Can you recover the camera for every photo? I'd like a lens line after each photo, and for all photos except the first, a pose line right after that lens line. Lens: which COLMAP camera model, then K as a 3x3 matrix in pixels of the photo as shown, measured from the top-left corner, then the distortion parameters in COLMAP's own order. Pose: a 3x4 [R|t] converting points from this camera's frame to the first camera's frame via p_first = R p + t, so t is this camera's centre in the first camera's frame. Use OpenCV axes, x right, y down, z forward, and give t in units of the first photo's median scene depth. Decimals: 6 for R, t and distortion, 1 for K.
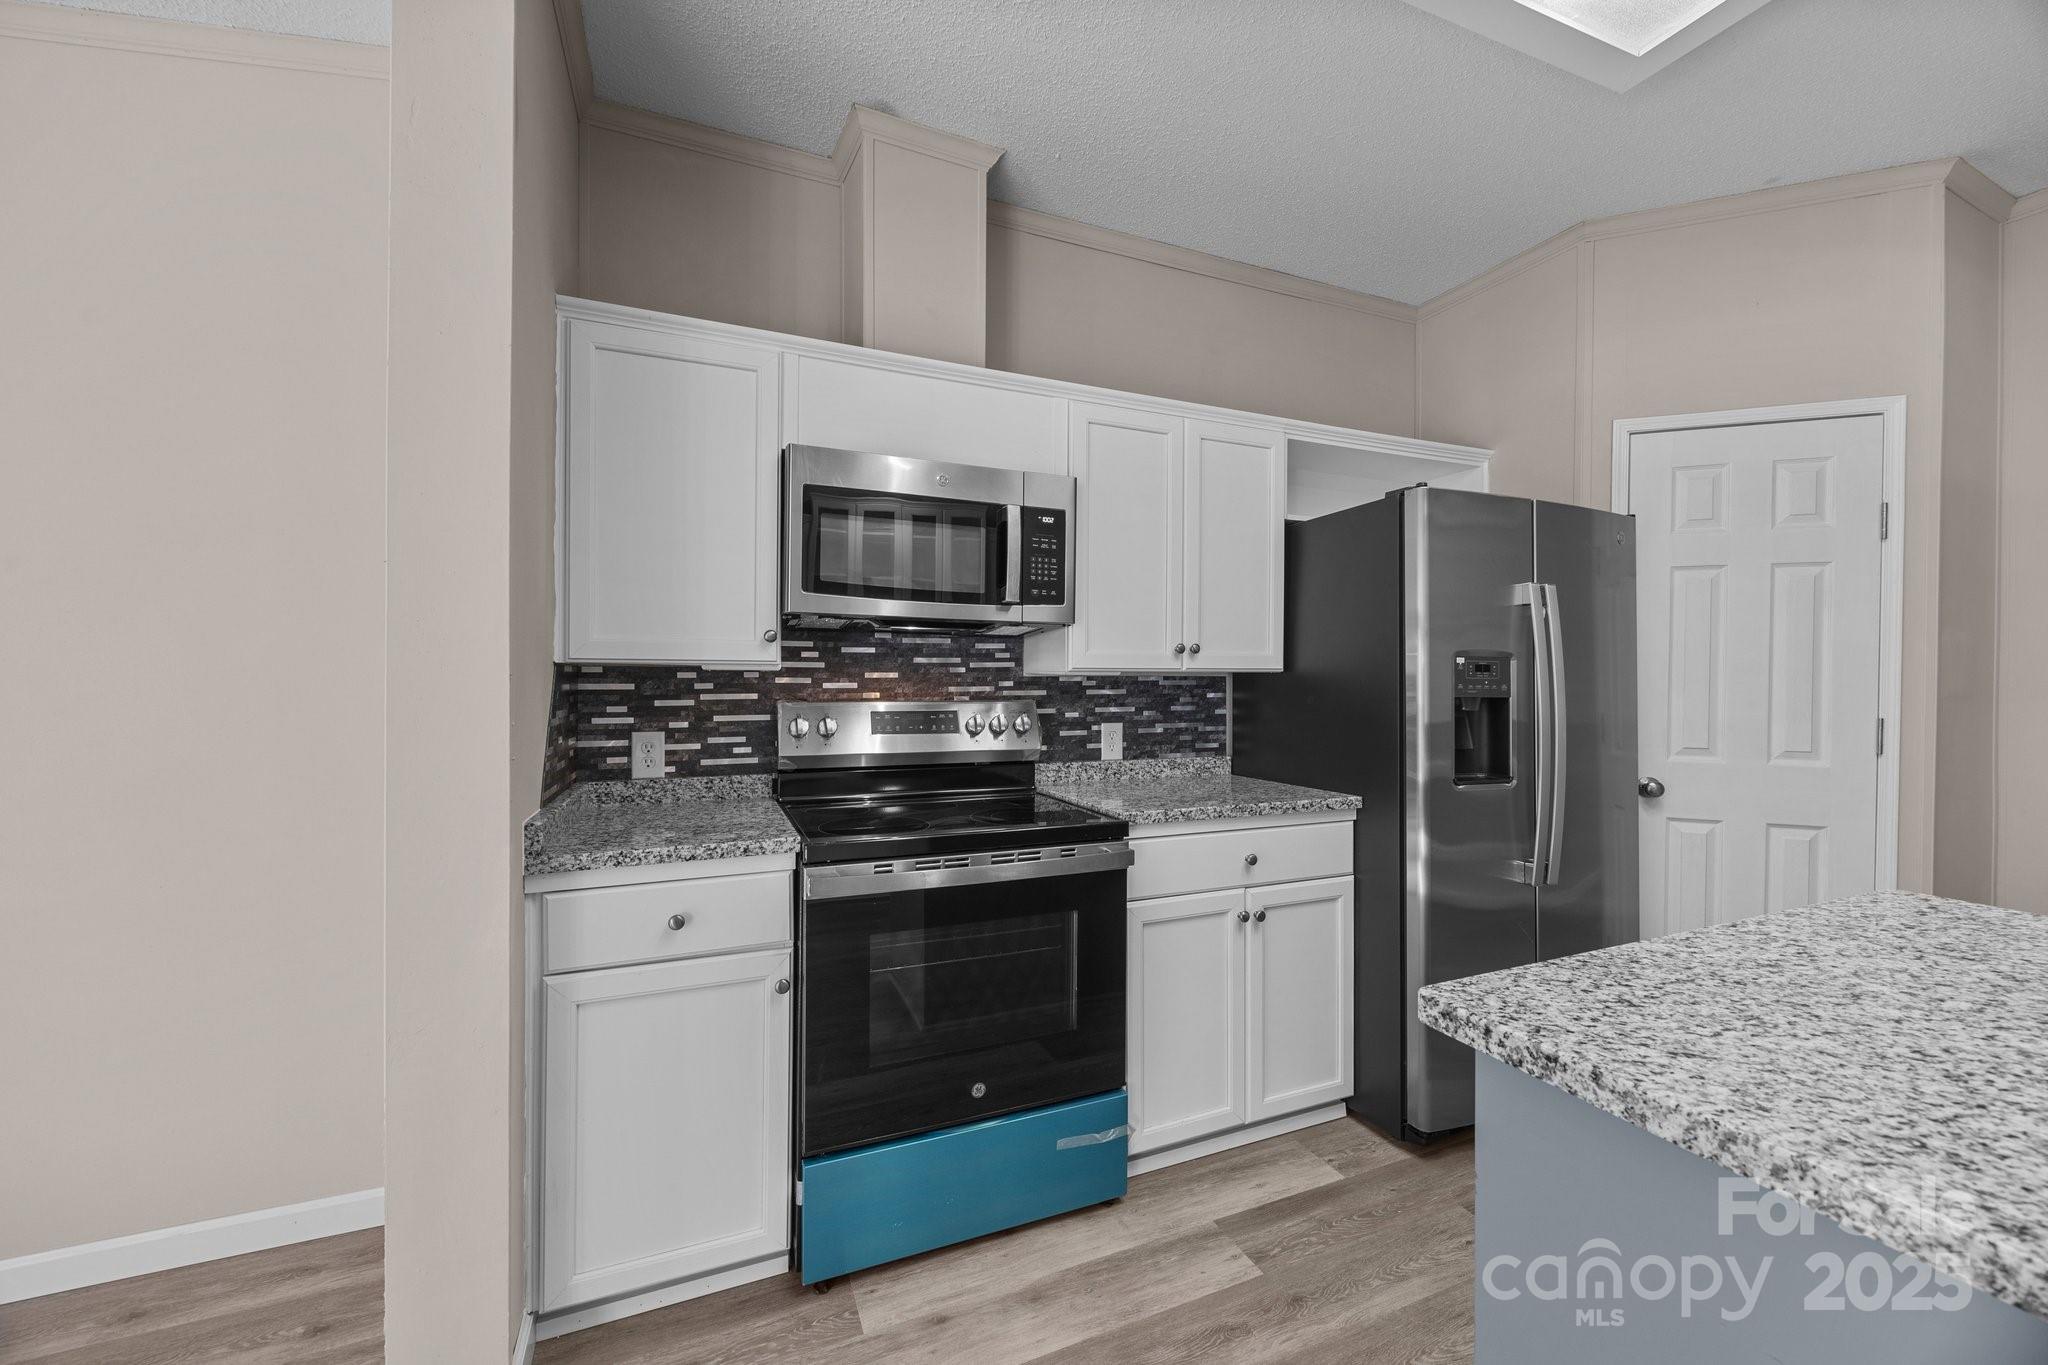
lens RADIAL K [[779.5, 0, 1032.9], [0, 779.5, 679.6], [0, 0, 1]] dist [-0.002521, 0.000326]
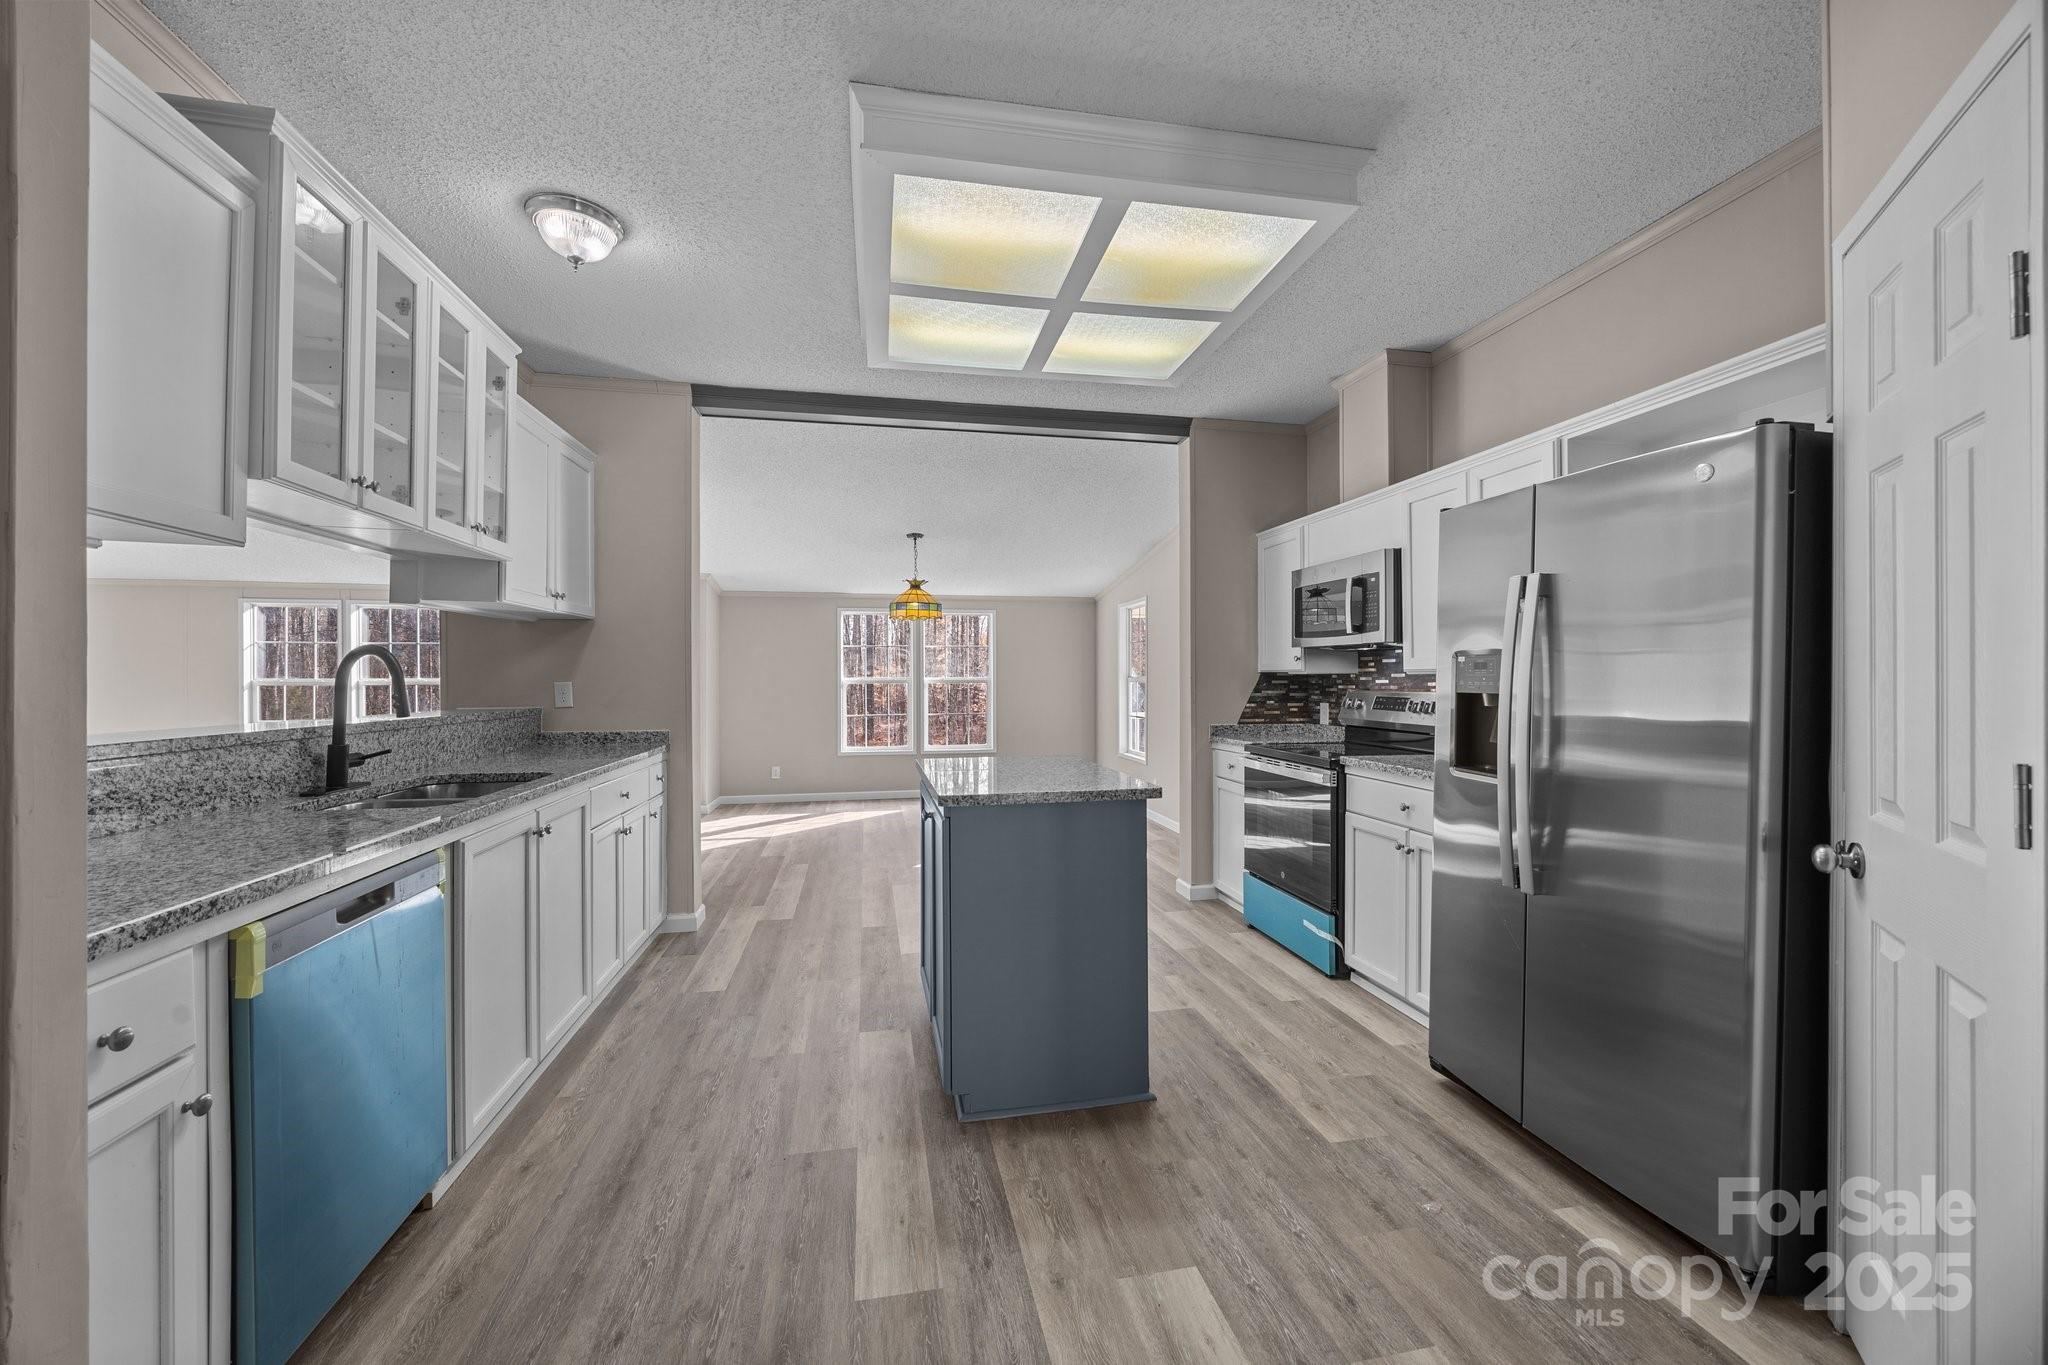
lens RADIAL K [[779.5, 0, 1020.7], [0, 779.5, 677.4], [0, 0, 1]] dist [-0.002521, 0.000326]
pose [[-0.200259, -0.004279, -0.979734, 5.428060], [0.004588, 0.999975, -0.005306, 0.012793], [0.979732, -0.005558, -0.200234, 1.875115]]
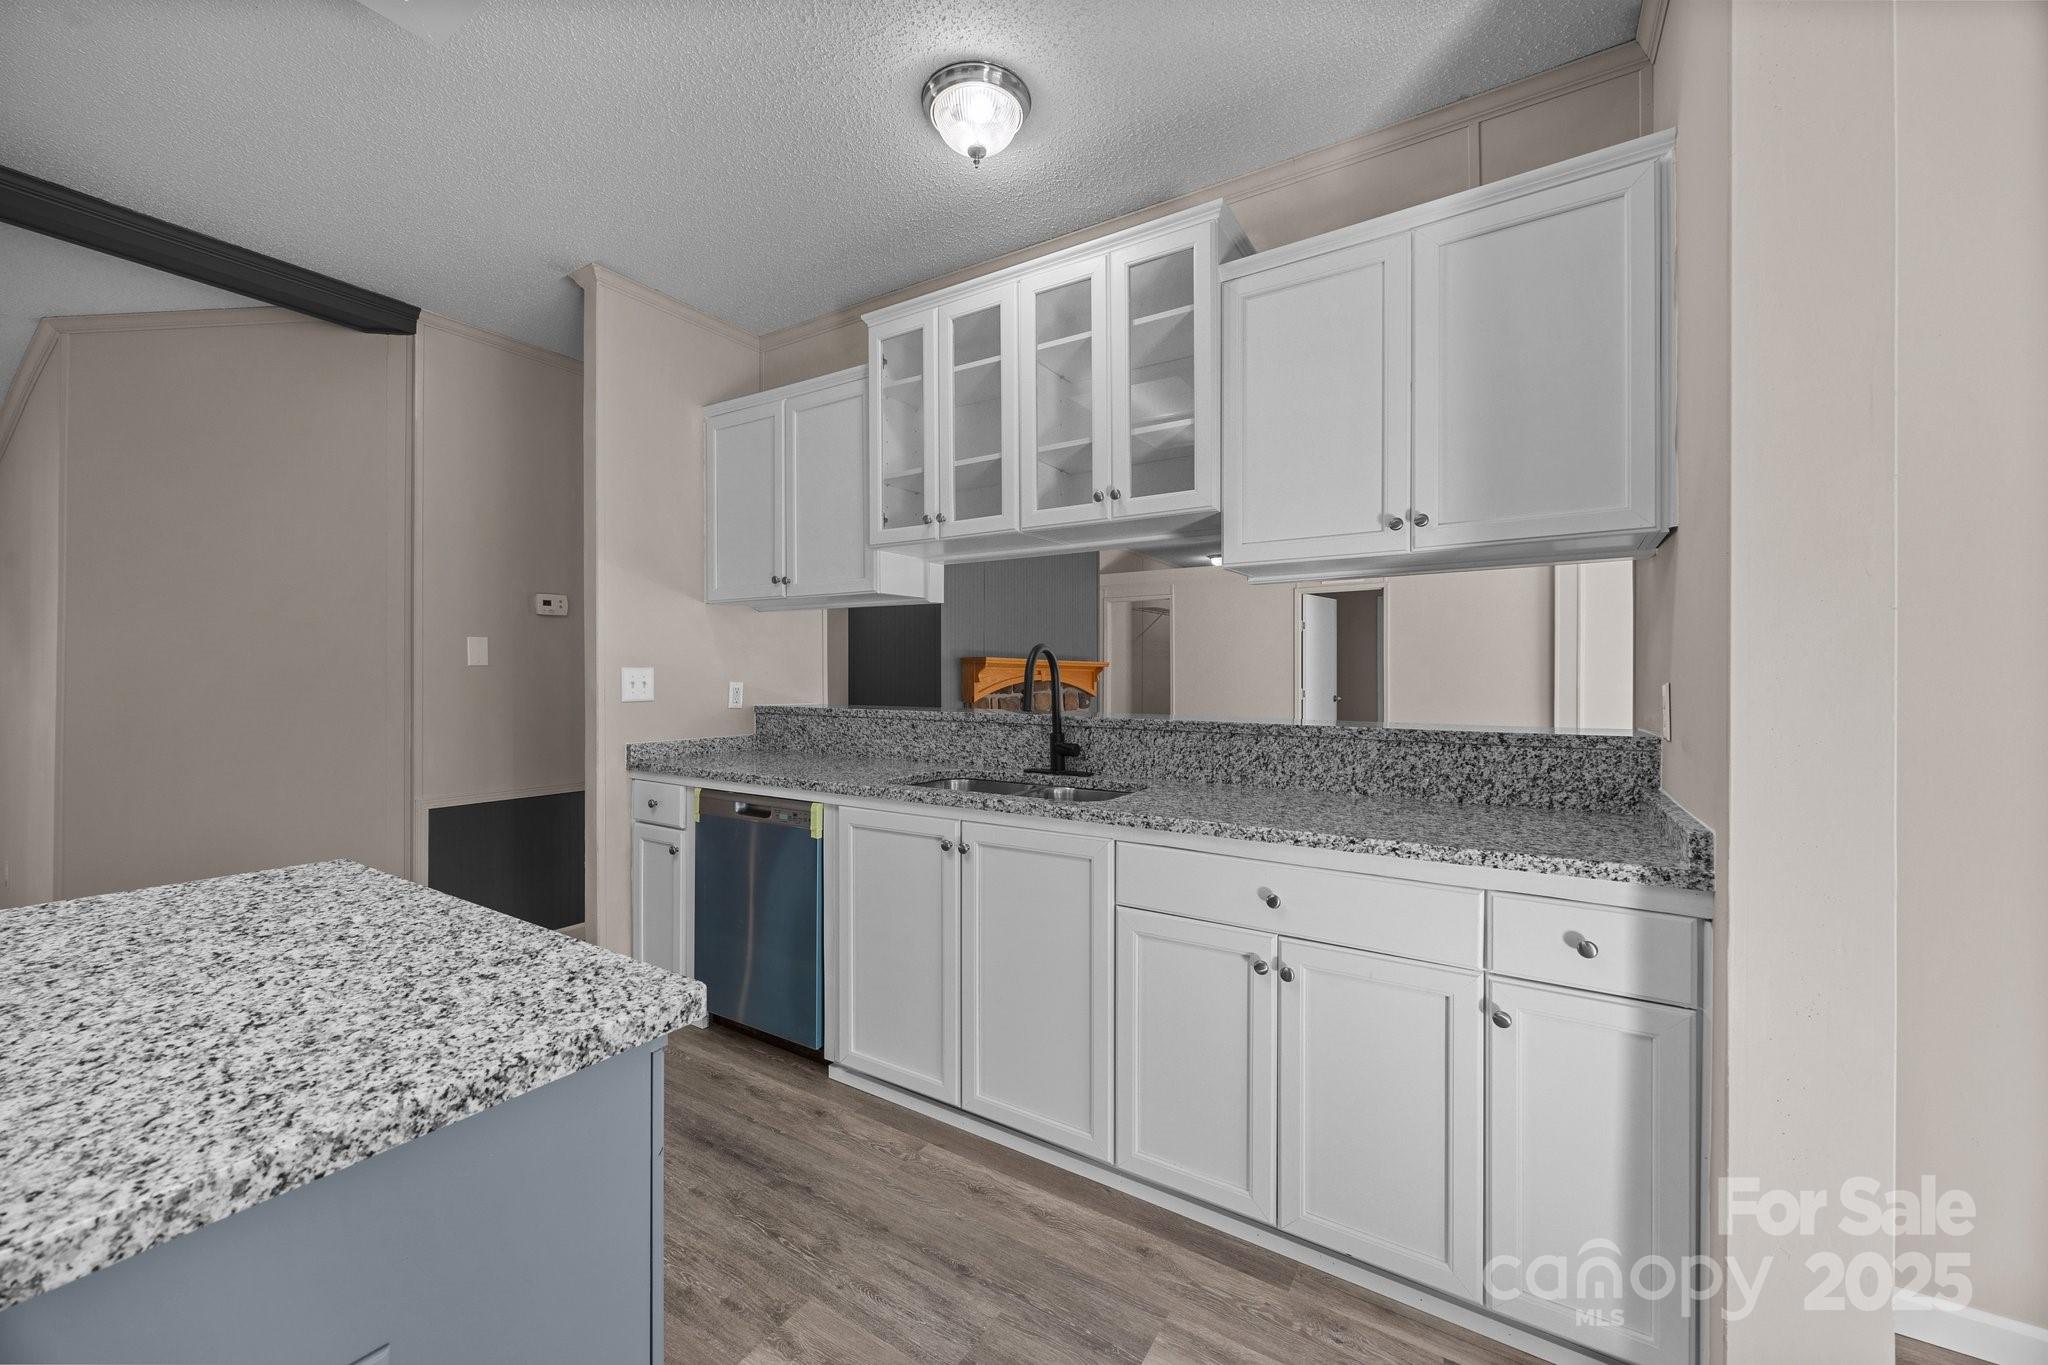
lens RADIAL K [[779.5, 0, 1026.3], [0, 779.5, 680.7], [0, 0, 1]] dist [-0.002521, 0.000326]
pose [[-0.573223, -0.007434, 0.819366, -0.287627], [-0.007739, 0.999963, 0.003659, 0.004296], [-0.819363, -0.004244, -0.573260, 0.611795]]
